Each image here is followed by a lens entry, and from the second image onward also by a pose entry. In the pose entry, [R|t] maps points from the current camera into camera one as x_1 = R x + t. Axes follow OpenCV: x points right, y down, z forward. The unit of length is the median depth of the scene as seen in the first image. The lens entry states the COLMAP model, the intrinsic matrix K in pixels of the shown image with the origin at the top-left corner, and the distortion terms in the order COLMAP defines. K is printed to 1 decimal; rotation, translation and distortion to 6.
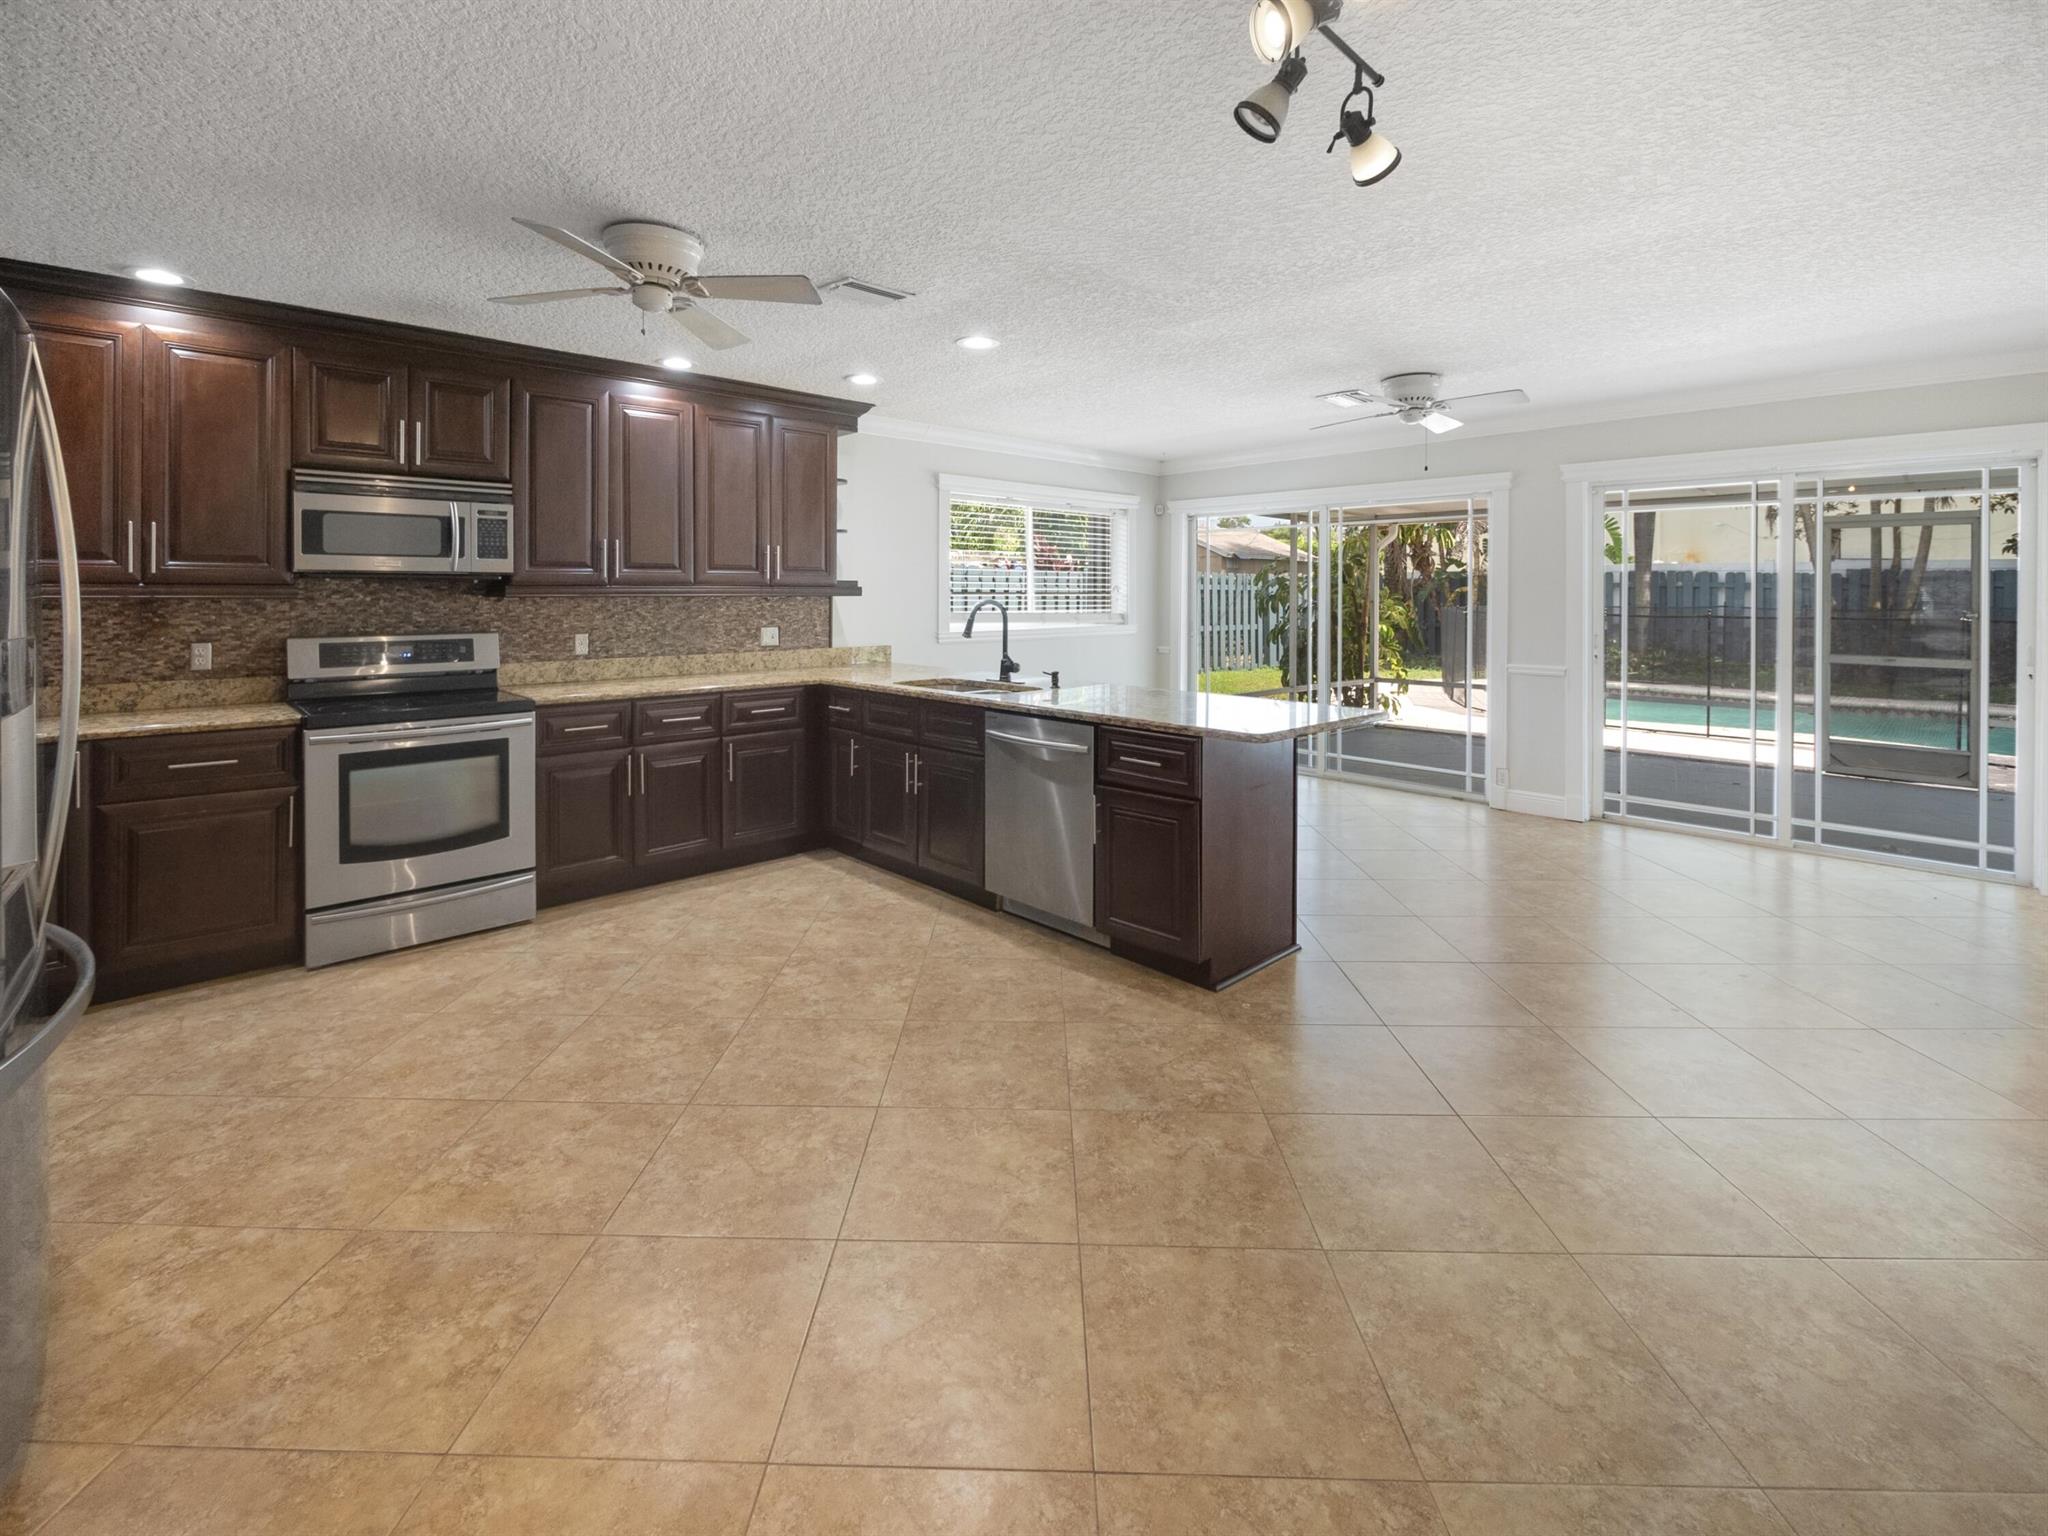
lens RADIAL K [[884.4, 0, 1061.6], [0, 884.4, 601.4], [0, 0, 1]] dist [-0.001794, 0.001212]
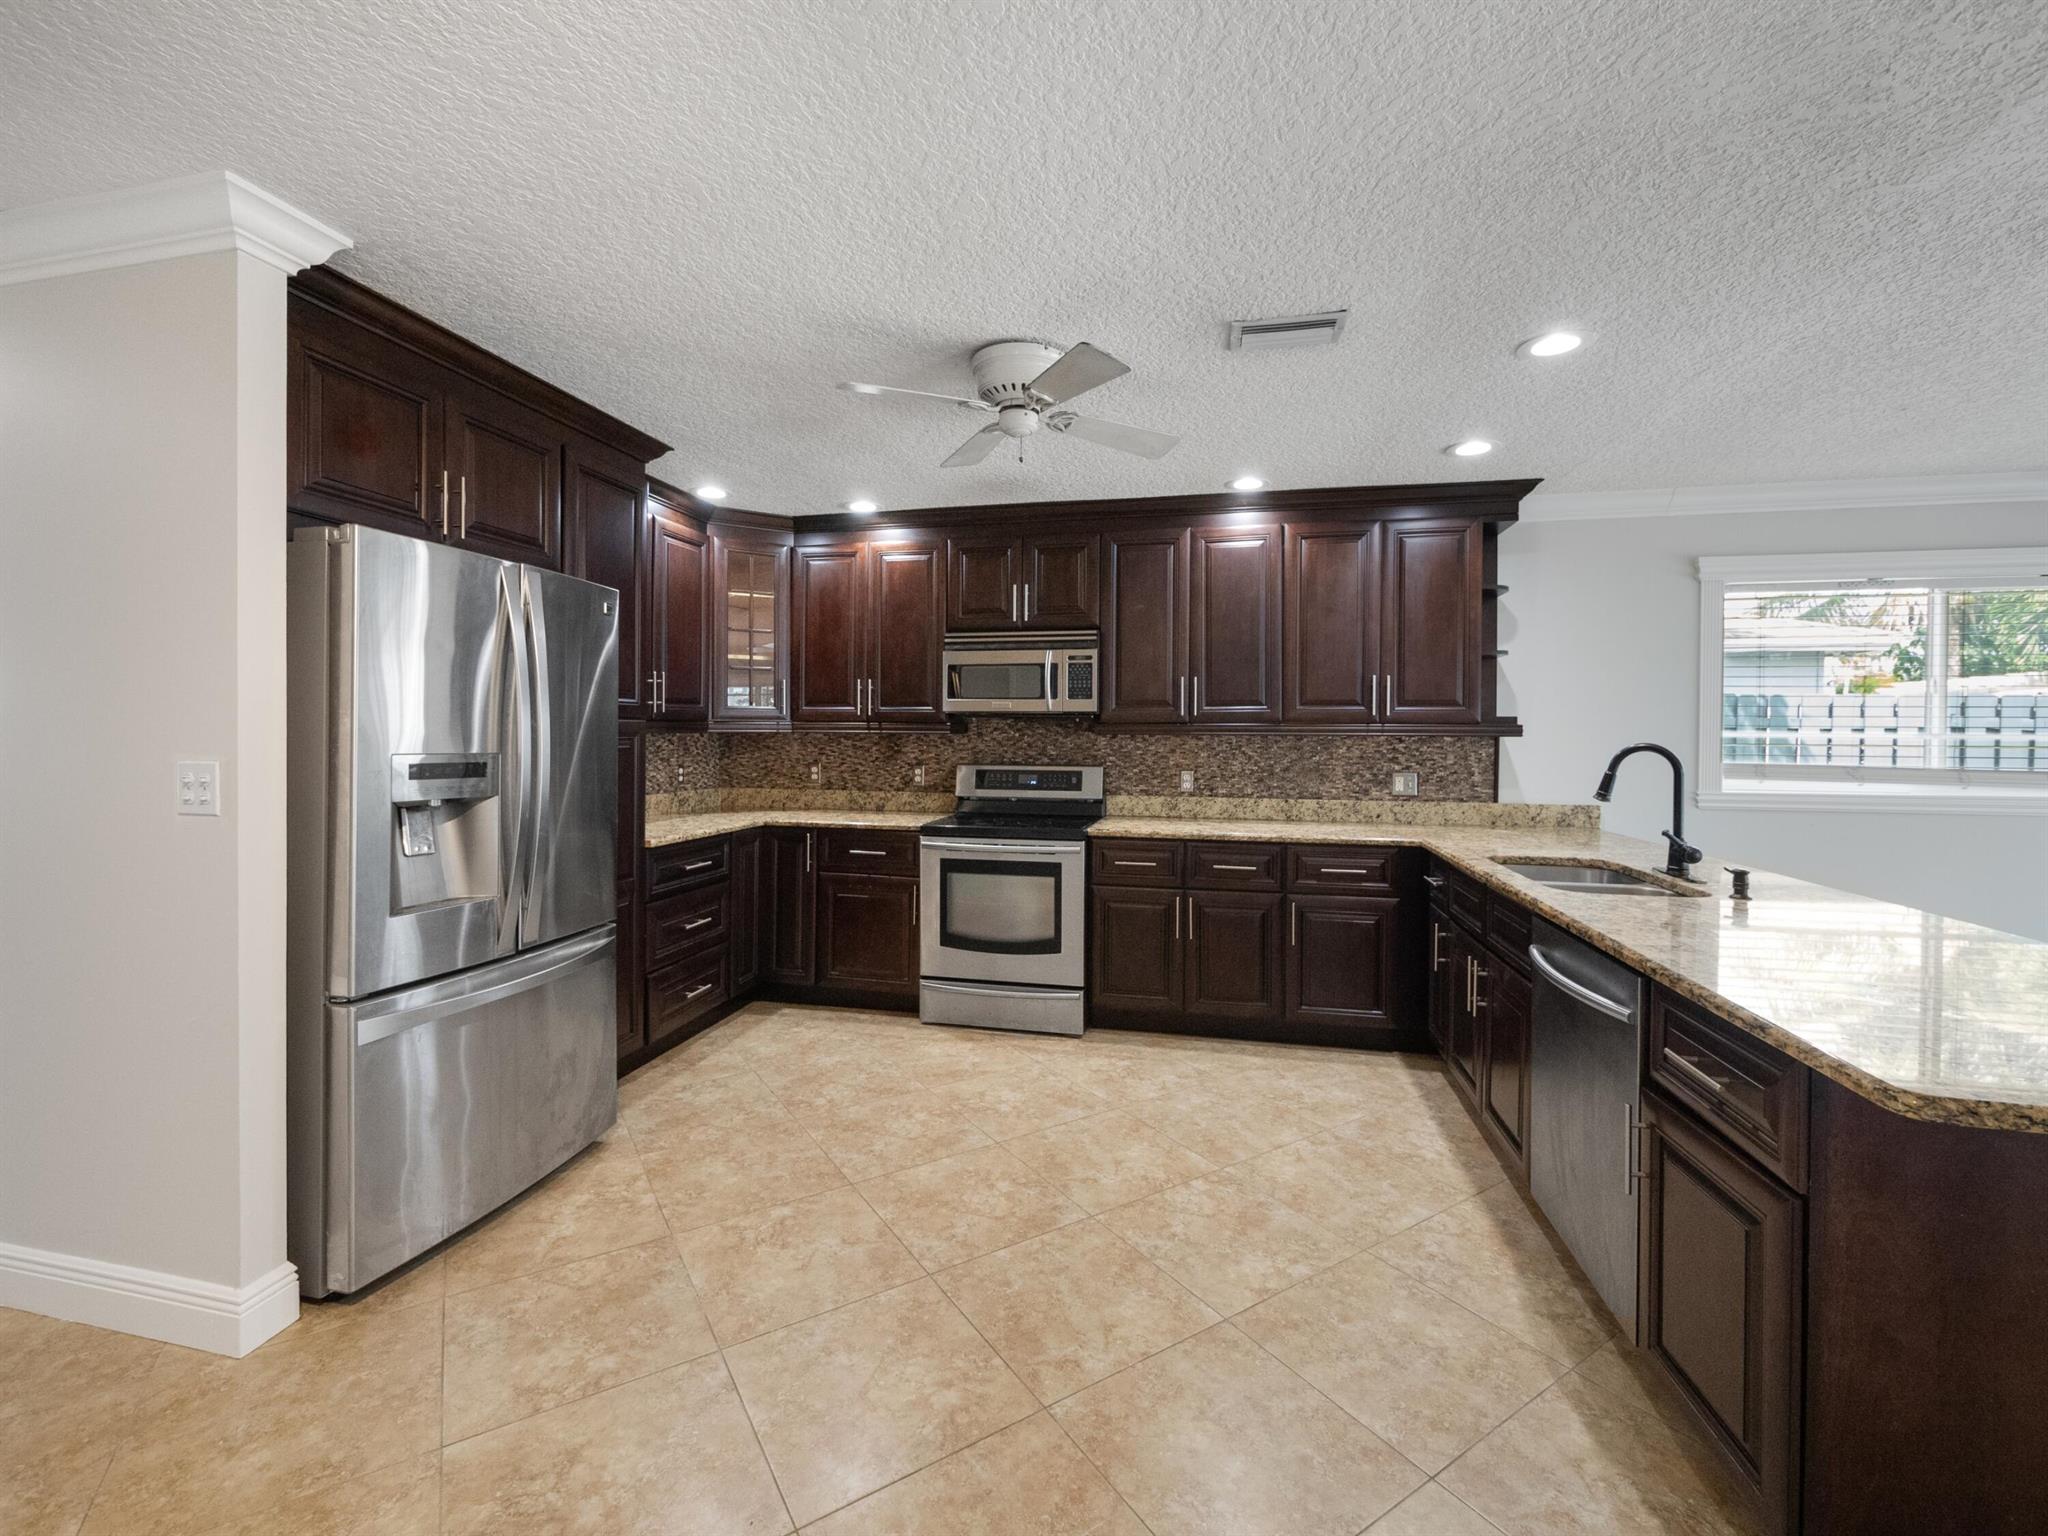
lens RADIAL K [[884.4, 0, 1026.9], [0, 884.4, 739.1], [0, 0, 1]] dist [-0.001794, 0.001212]
pose [[0.550943, 0.009623, -0.834487, 0.242547], [-0.014033, 0.999899, 0.002265, -0.000015], [0.834425, 0.010463, 0.551023, 0.336317]]
